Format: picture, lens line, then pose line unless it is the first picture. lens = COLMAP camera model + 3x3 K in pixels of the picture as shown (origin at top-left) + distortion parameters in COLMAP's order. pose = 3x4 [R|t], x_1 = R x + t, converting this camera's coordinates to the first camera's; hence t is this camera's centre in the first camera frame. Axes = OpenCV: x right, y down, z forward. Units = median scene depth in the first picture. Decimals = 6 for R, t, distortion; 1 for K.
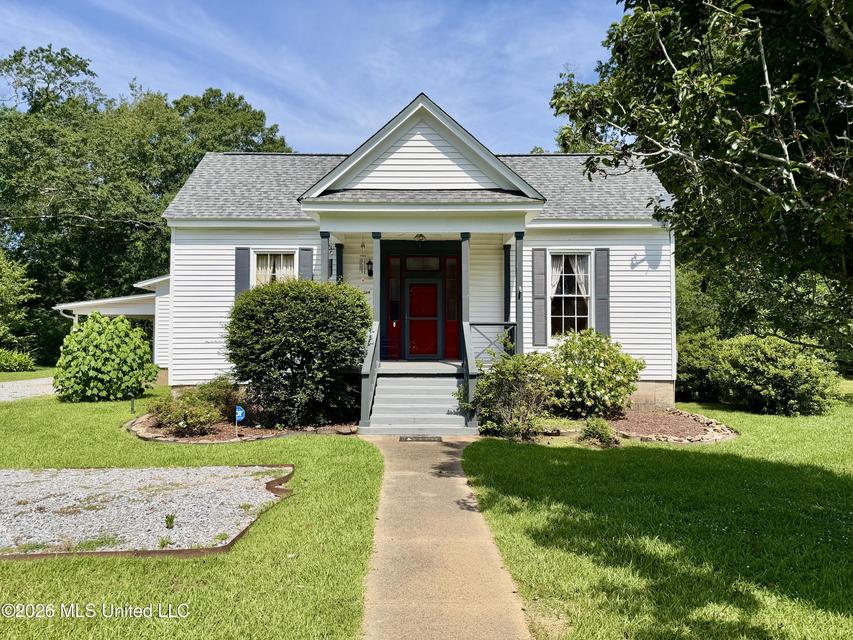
lens RADIAL K [[599.6, 0, 432.6], [0, 599.6, 320.1], [0, 0, 1]] dist [0.077879, -0.105590]
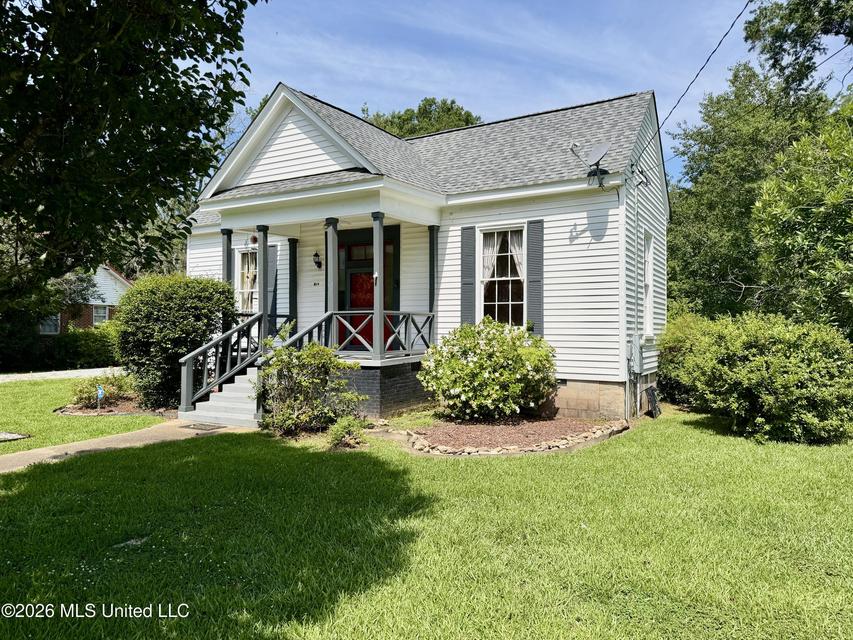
lens RADIAL K [[599.6, 0, 432.6], [0, 599.6, 320.1], [0, 0, 1]] dist [0.077879, -0.105590]
pose [[0.865968, -0.008238, -0.500032, 0.575280], [0.014267, 0.999864, 0.008234, 0.009901], [0.499897, -0.014264, 0.865968, 0.210616]]
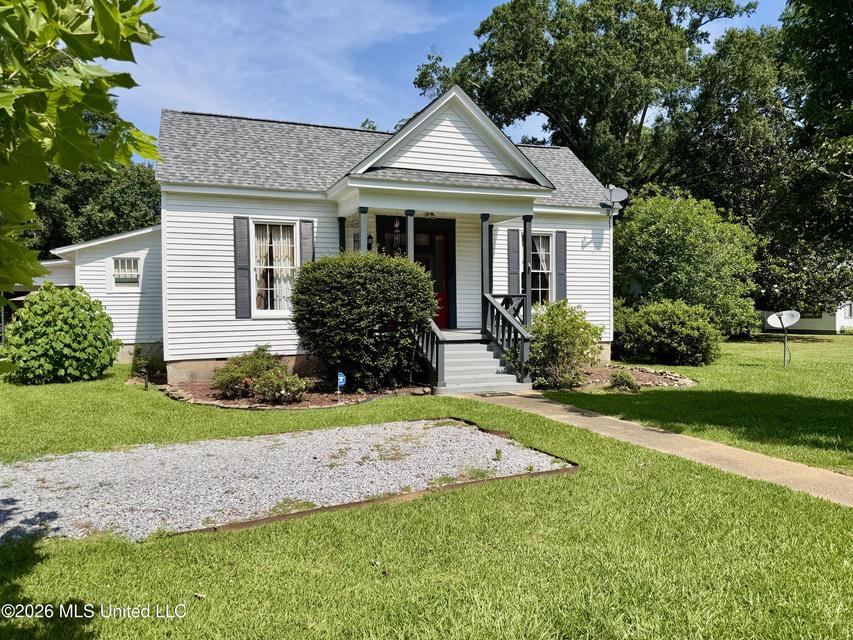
lens RADIAL K [[608.0, 0, 427.4], [0, 608.0, 323.9], [0, 0, 1]] dist [0.115089, -0.182942]
pose [[0.940112, -0.016417, 0.340470, -0.373023], [-0.000579, 0.998761, 0.049759, 0.002320], [-0.340866, -0.046977, 0.938938, -0.035530]]
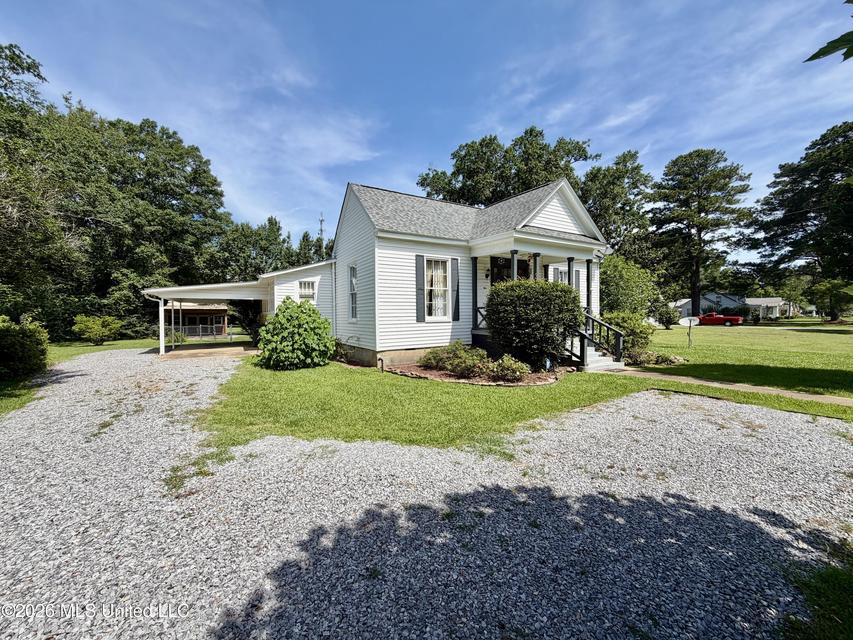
lens RADIAL K [[342.3, 0, 426.3], [0, 342.3, 317.2], [0, 0, 1]] dist [0.000032, -0.000055]
pose [[0.864760, -0.009667, 0.502093, -0.719904], [-0.007098, 0.999480, 0.031469, 0.004758], [-0.502136, -0.030777, 0.864241, 0.272368]]
